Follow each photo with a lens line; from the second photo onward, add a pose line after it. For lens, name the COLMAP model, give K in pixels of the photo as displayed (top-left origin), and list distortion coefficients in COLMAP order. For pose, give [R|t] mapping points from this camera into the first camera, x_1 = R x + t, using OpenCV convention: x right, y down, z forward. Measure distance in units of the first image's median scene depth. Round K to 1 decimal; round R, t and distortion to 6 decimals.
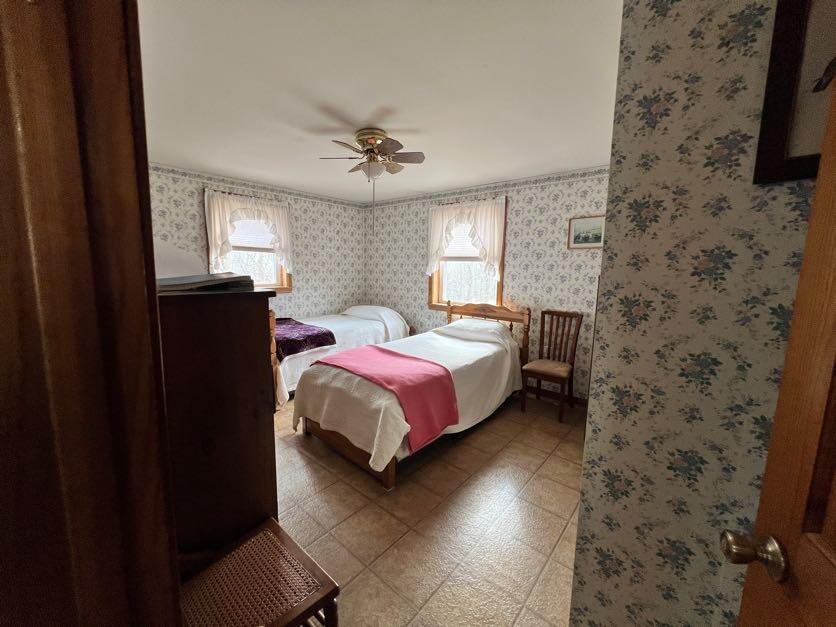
lens RADIAL K [[334.3, 0, 415.8], [0, 334.3, 311.9], [0, 0, 1]] dist [0.000280, -0.000369]
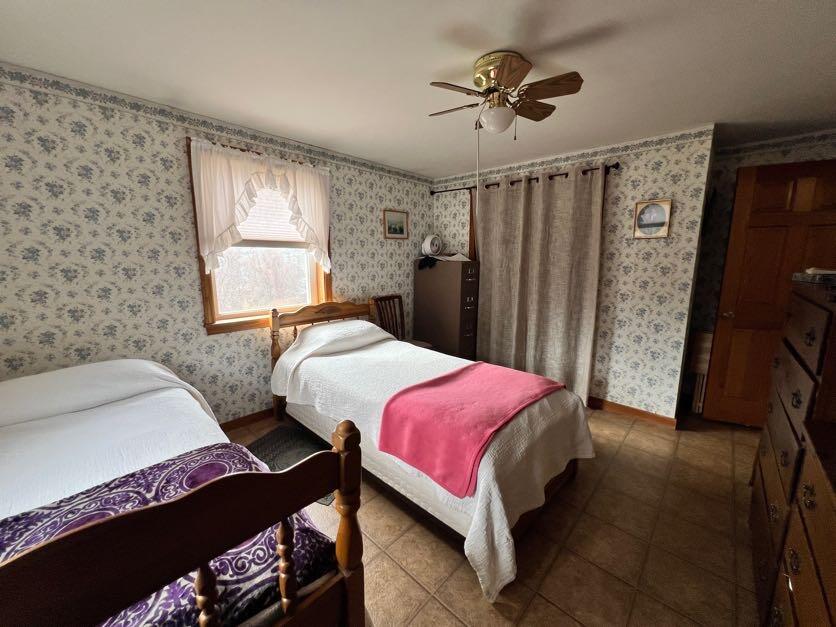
lens RADIAL K [[334.3, 0, 415.8], [0, 334.3, 311.9], [0, 0, 1]] dist [0.000280, -0.000369]
pose [[0.041961, -0.178388, 0.983065, -0.618843], [0.134392, 0.975998, 0.171369, -0.121263], [-0.990039, 0.124925, 0.064928, 0.821667]]
